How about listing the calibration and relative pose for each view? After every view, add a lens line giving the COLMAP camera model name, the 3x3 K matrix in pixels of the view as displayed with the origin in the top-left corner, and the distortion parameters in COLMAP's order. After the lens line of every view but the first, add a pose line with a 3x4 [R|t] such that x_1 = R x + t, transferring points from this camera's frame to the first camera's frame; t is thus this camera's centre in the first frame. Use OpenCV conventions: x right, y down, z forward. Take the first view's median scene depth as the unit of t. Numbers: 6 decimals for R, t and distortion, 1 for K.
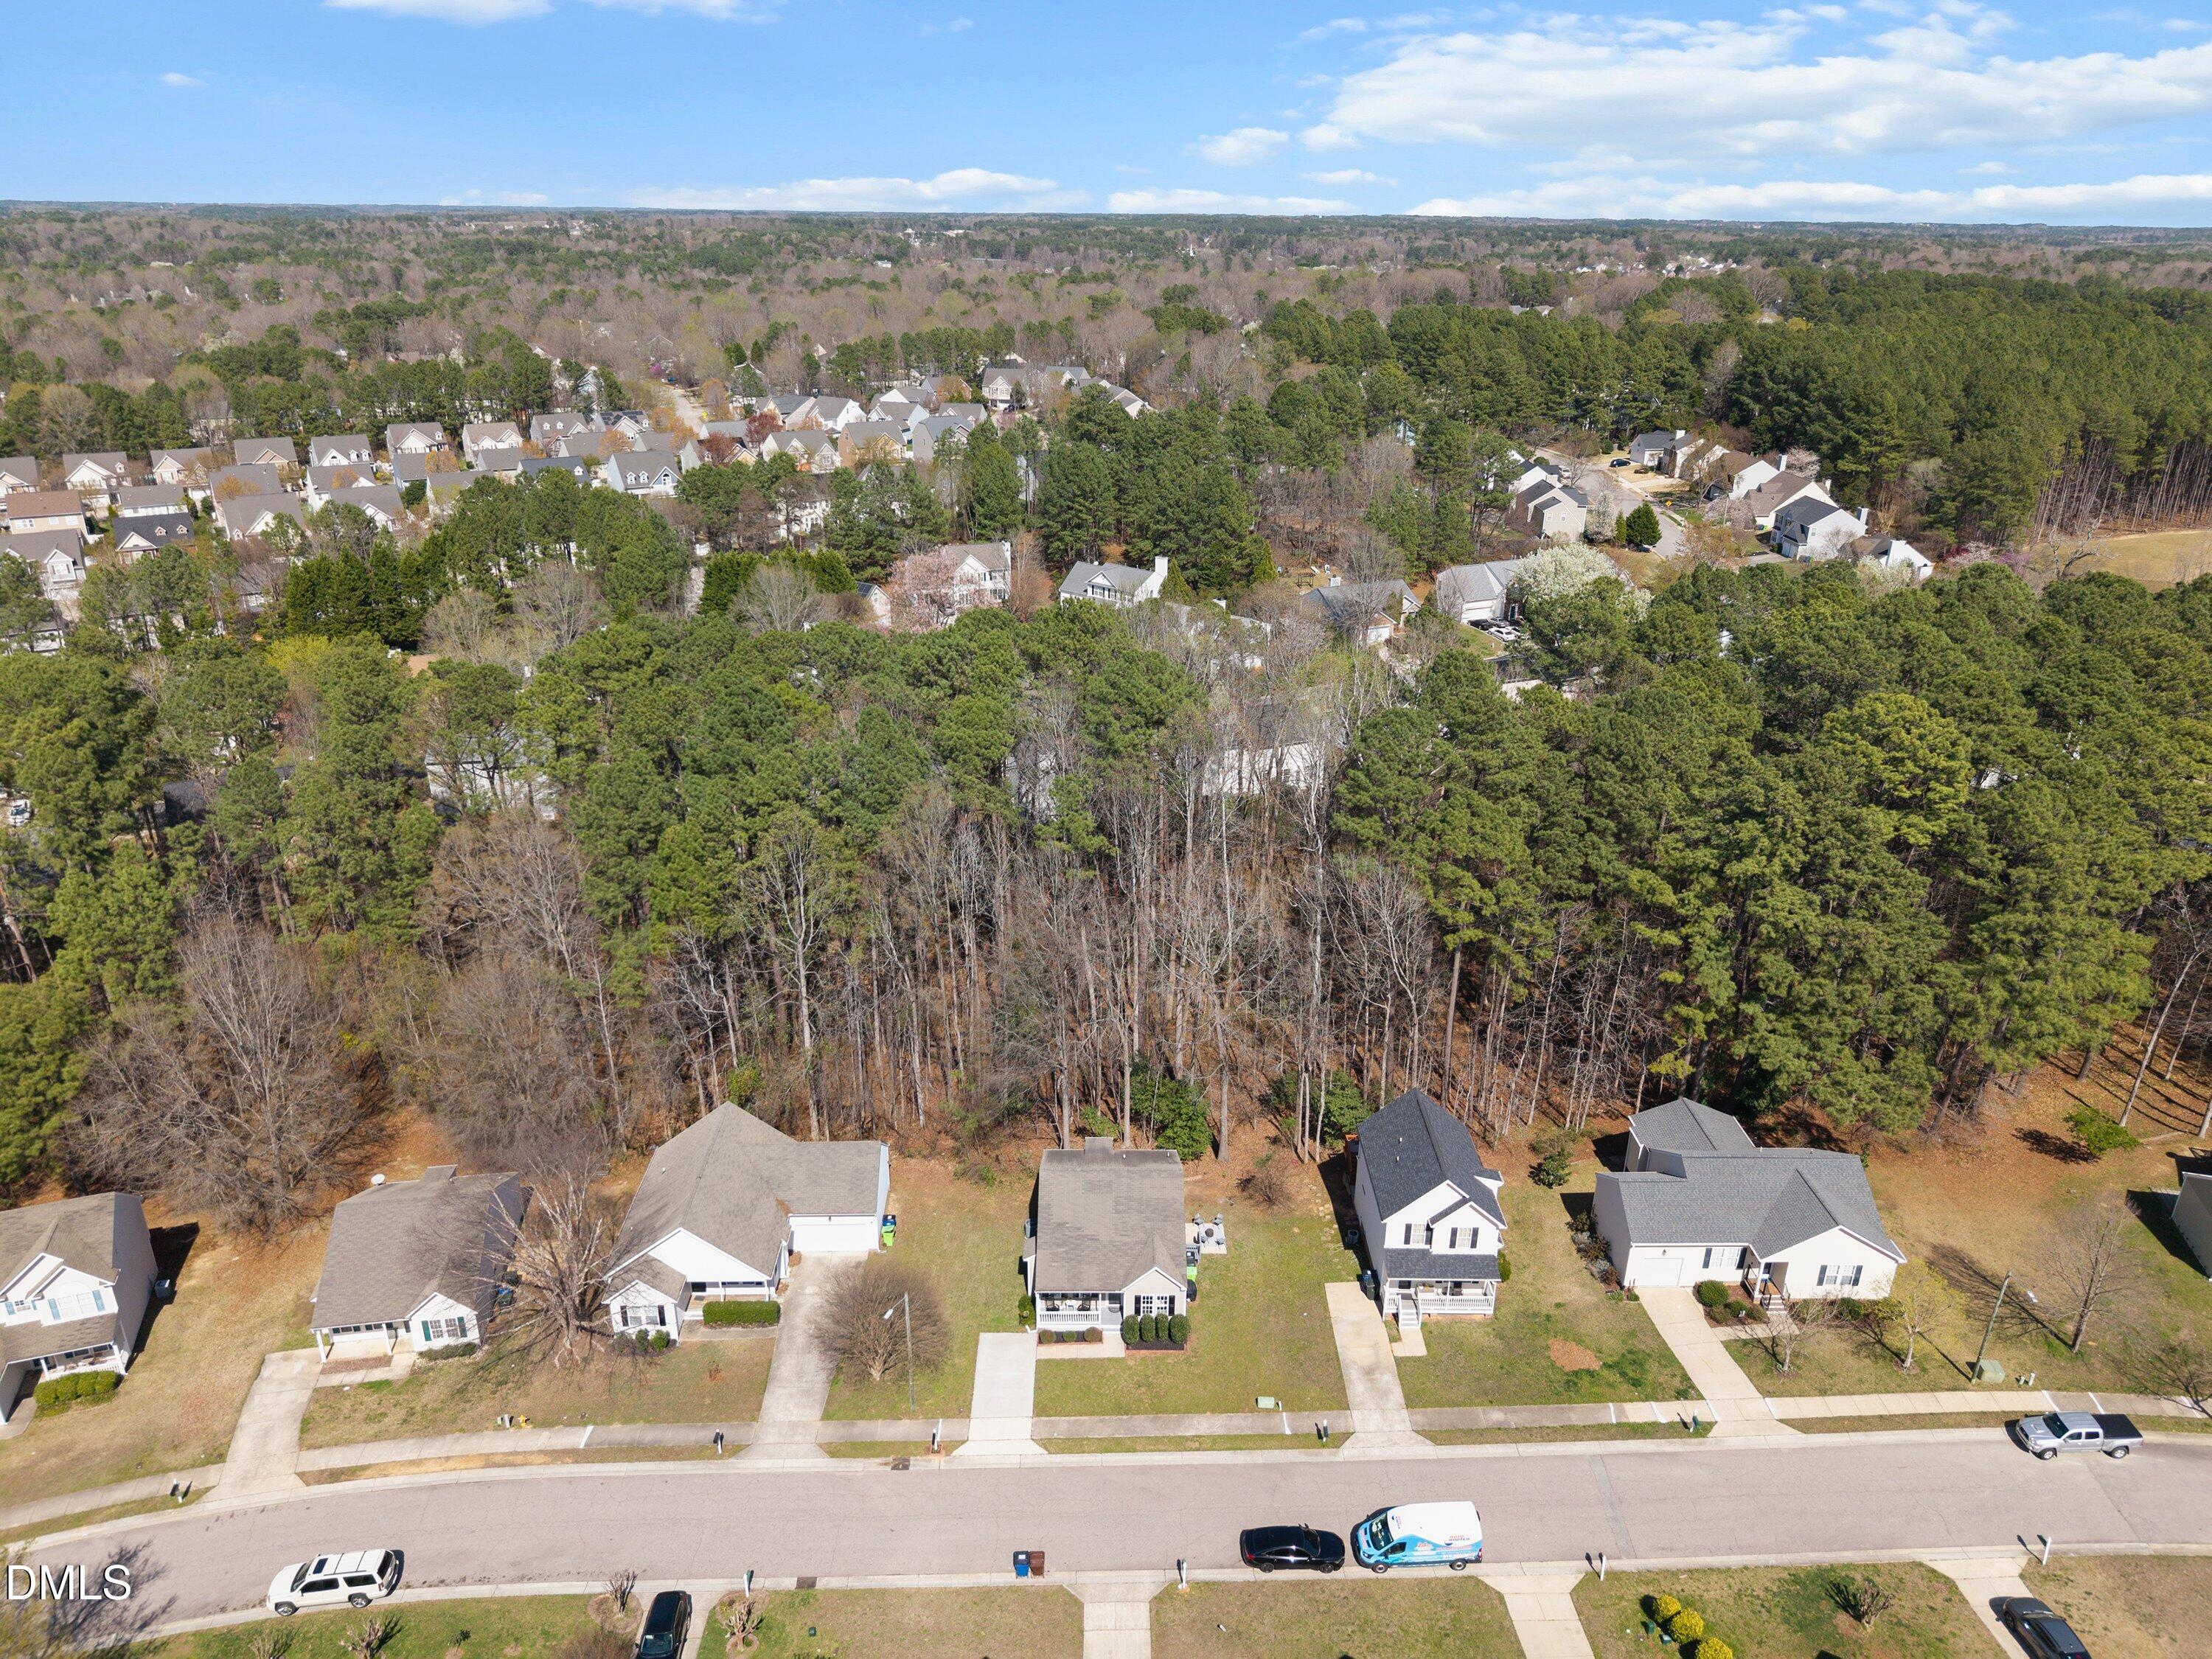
lens RADIAL K [[1504.2, 0, 1106.0], [0, 1504.2, 829.5], [0, 0, 1]] dist [0.002155, -0.004586]
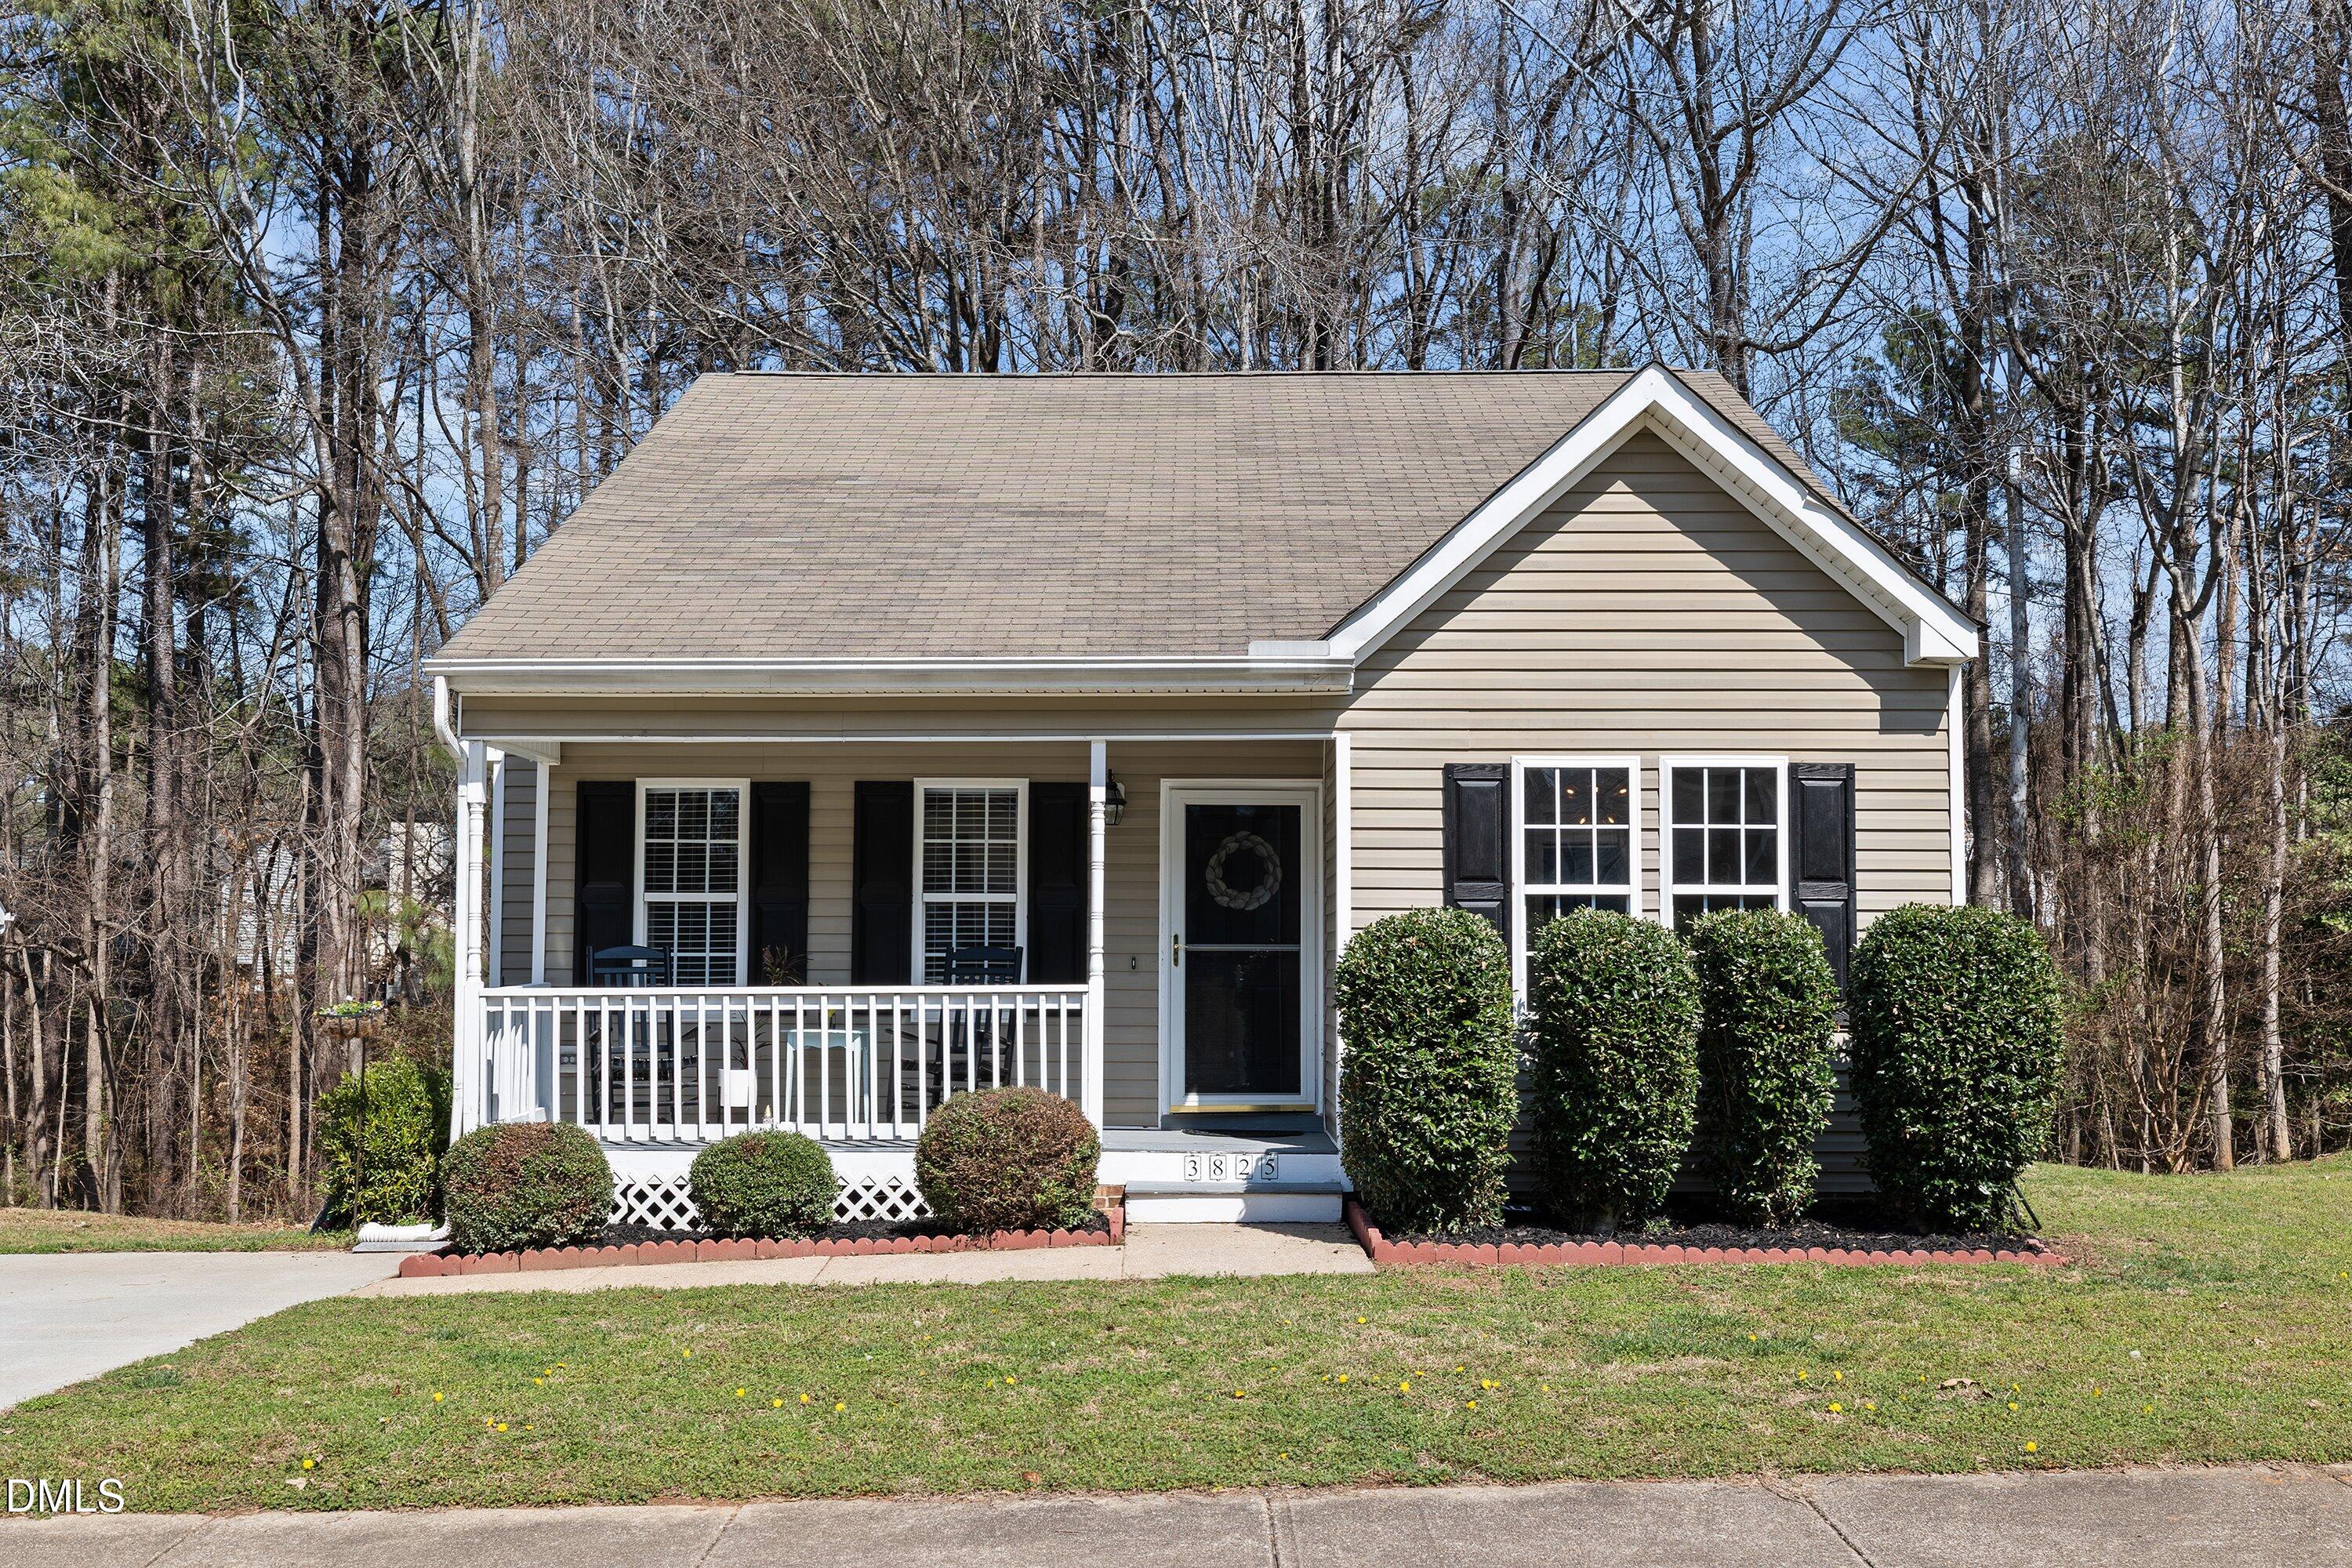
lens RADIAL K [[2341.0, 0, 1162.5], [0, 2341.0, 906.0], [0, 0, 1]] dist [-0.080737, 0.143374]
pose [[0.999868, -0.005293, -0.015356, 0.003233], [-0.001853, 0.902065, -0.431597, 0.383206], [0.016136, 0.431569, 0.901936, 0.867583]]
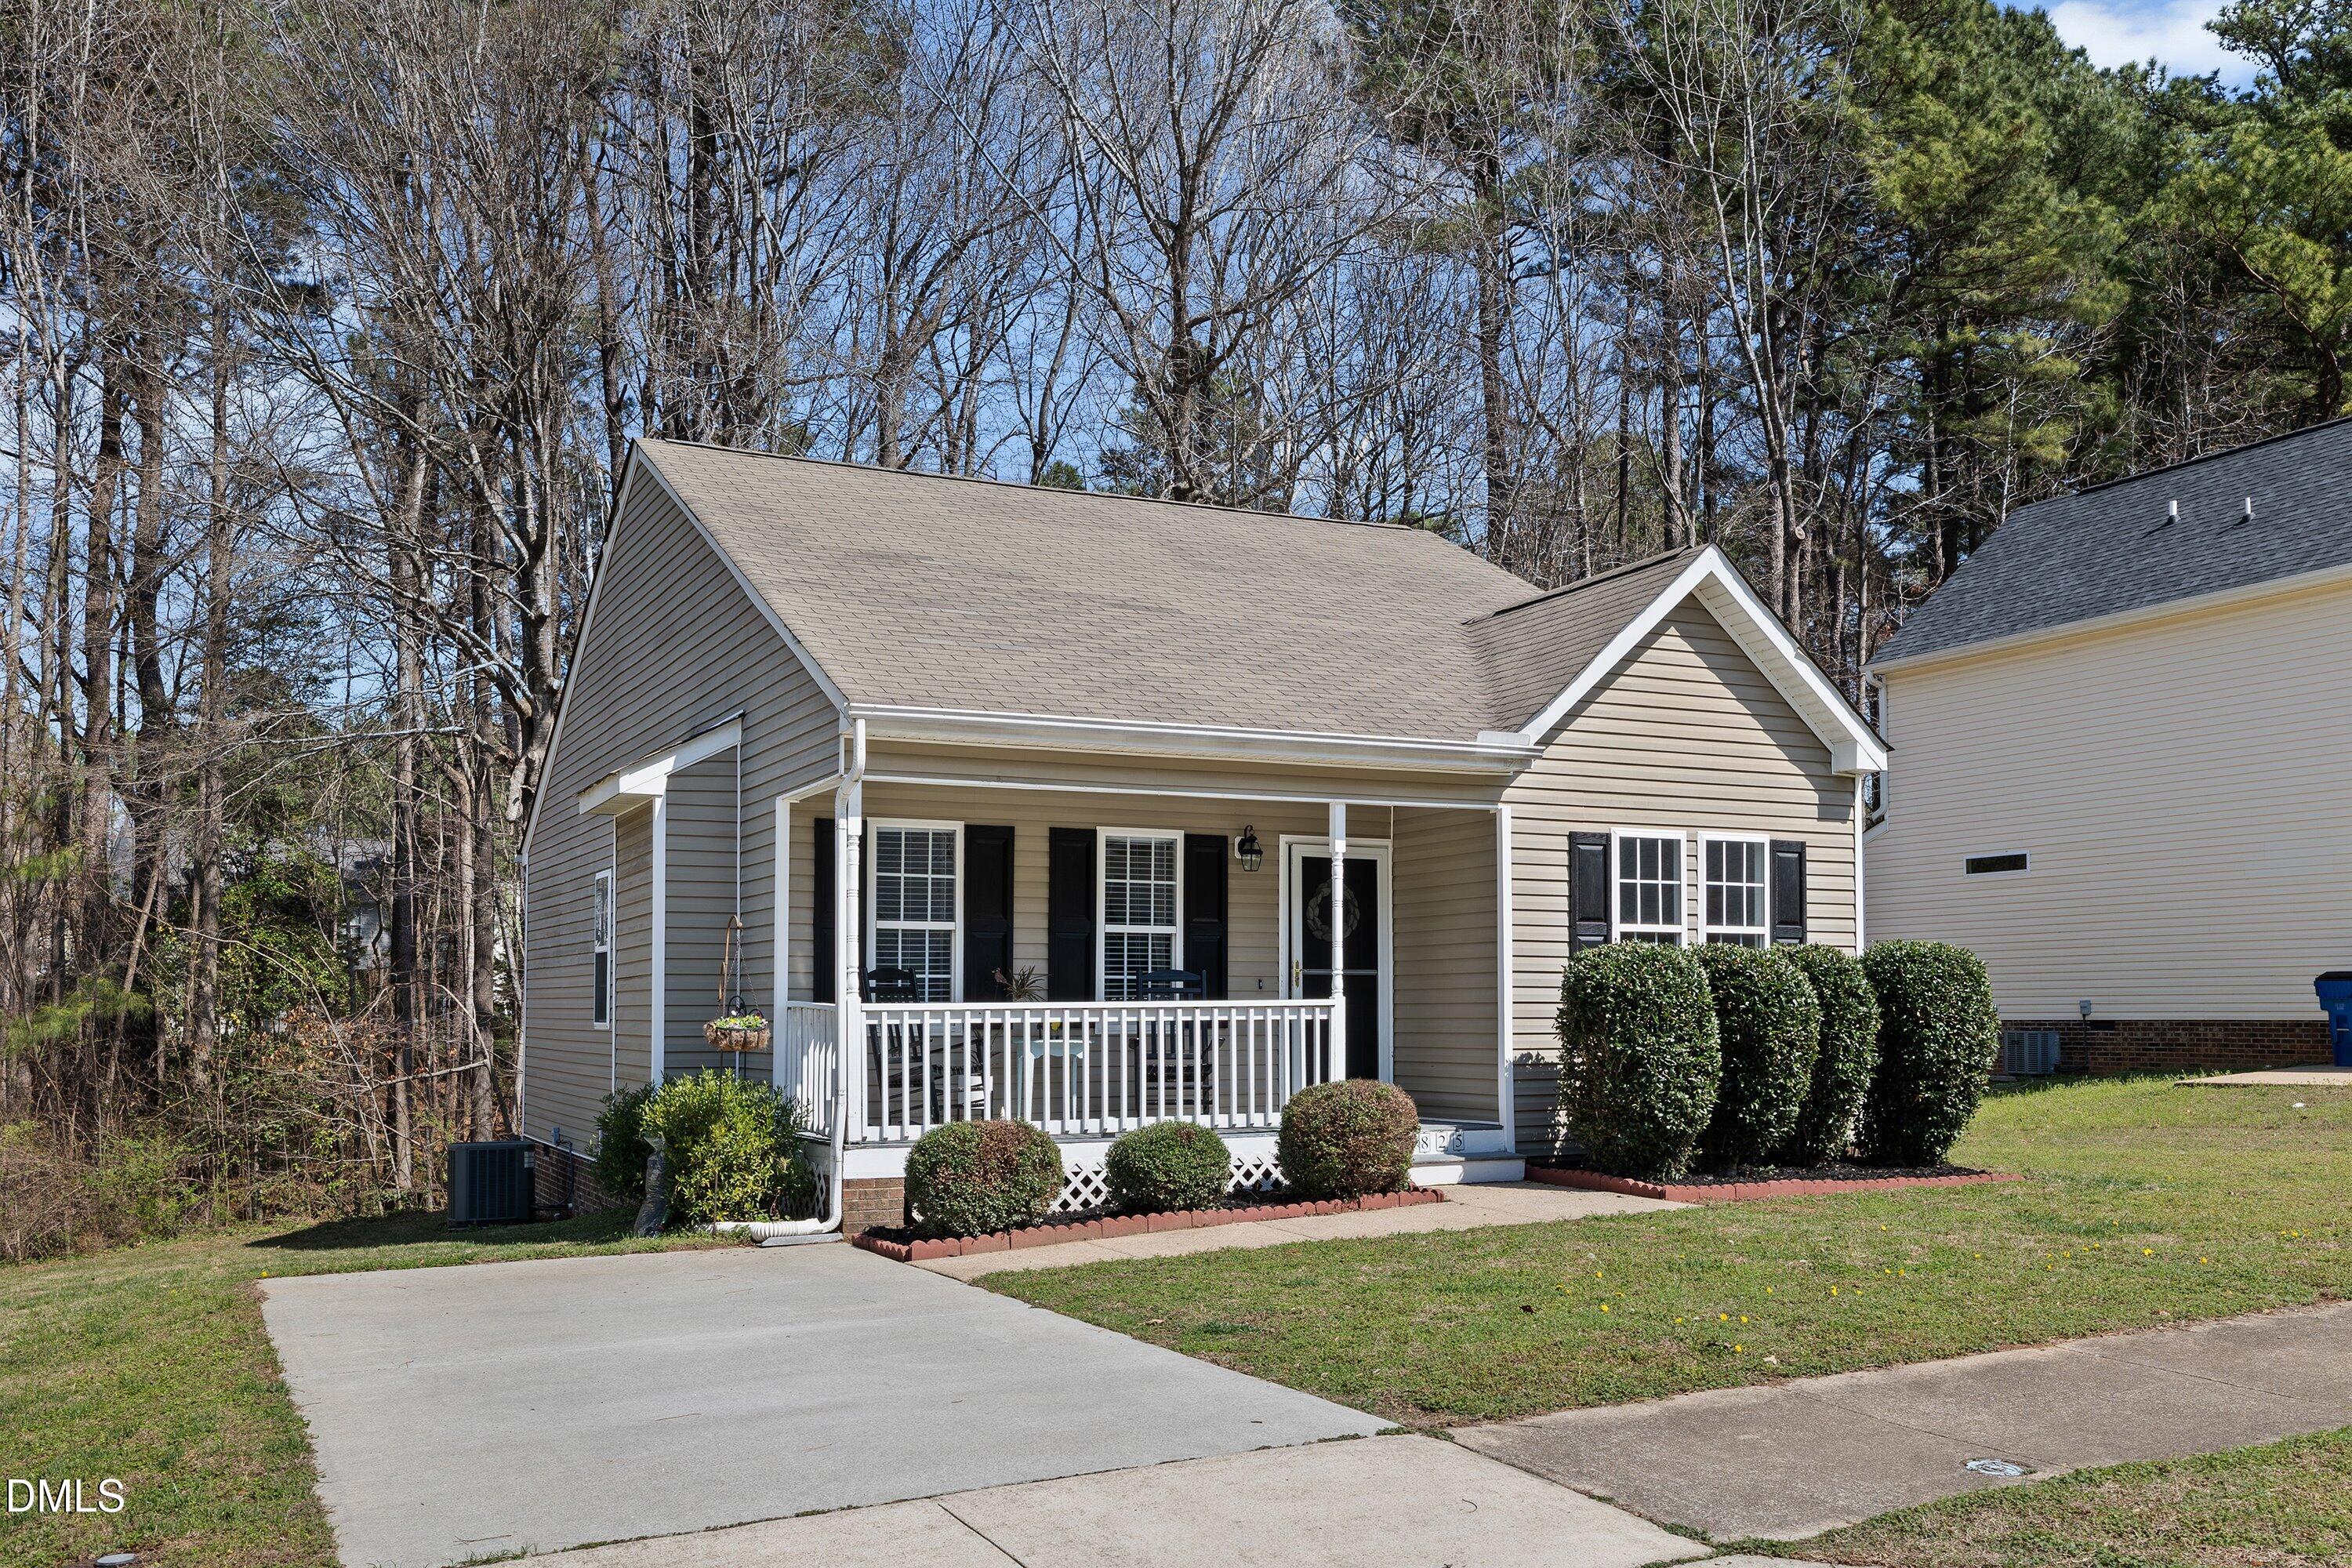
lens RADIAL K [[2045.3, 0, 1171.8], [0, 2045.3, 979.7], [0, 0, 1]] dist [-0.047351, 0.017507]
pose [[0.897143, -0.002790, 0.441732, -0.089041], [0.186753, 0.908616, -0.373550, 0.380103], [-0.400322, 0.417623, 0.815680, 0.876581]]
